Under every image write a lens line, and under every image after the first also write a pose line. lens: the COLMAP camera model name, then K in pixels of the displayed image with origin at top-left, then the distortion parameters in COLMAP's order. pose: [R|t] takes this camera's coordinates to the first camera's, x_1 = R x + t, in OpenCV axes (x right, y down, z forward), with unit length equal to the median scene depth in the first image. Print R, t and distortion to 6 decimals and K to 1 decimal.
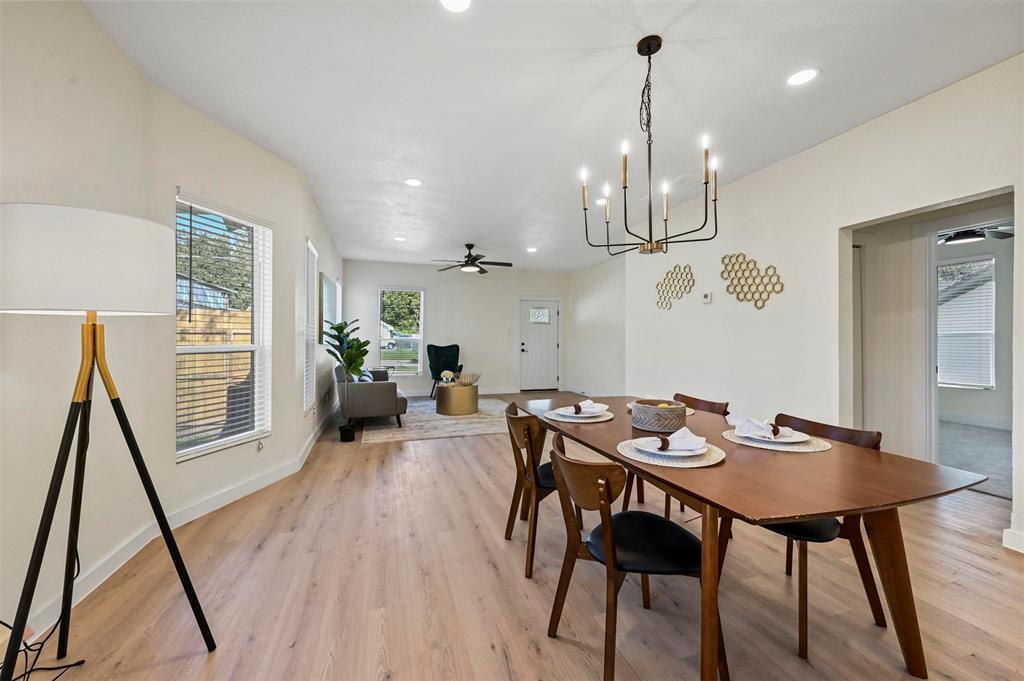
lens RADIAL K [[407.5, 0, 514.0], [0, 407.5, 339.8], [0, 0, 1]] dist [0.002121, 0.000053]
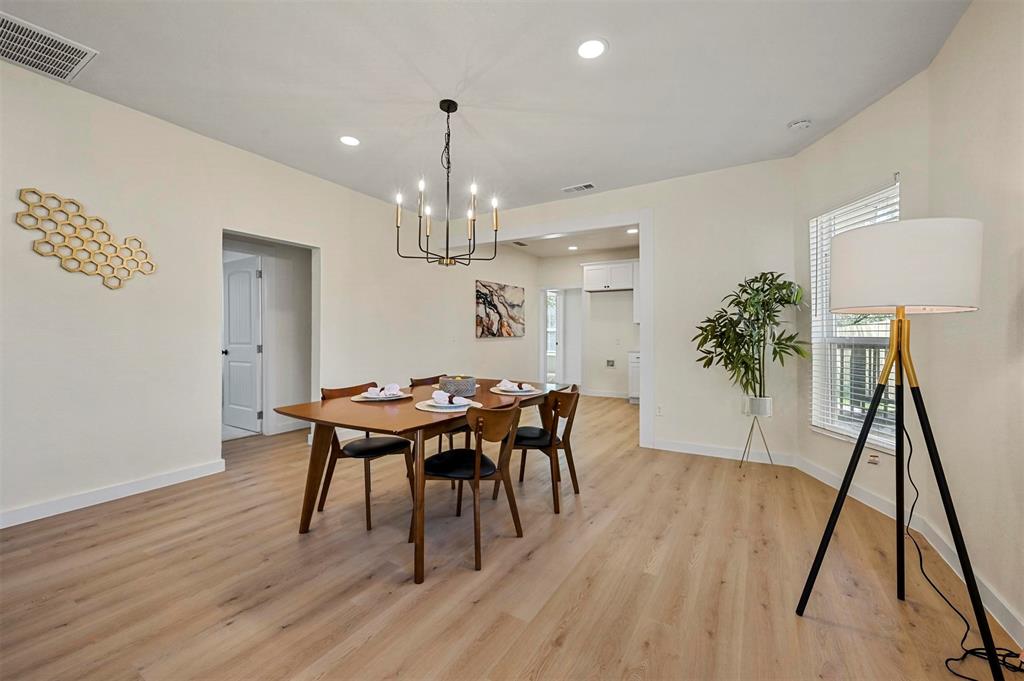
lens RADIAL K [[407.5, 0, 505.2], [0, 407.5, 335.5], [0, 0, 1]] dist [0.002121, 0.000053]
pose [[-0.646417, -0.006600, 0.762956, -0.754984], [-0.002685, 0.999976, 0.006375, 0.002757], [-0.762979, 0.002073, -0.646419, 1.646479]]
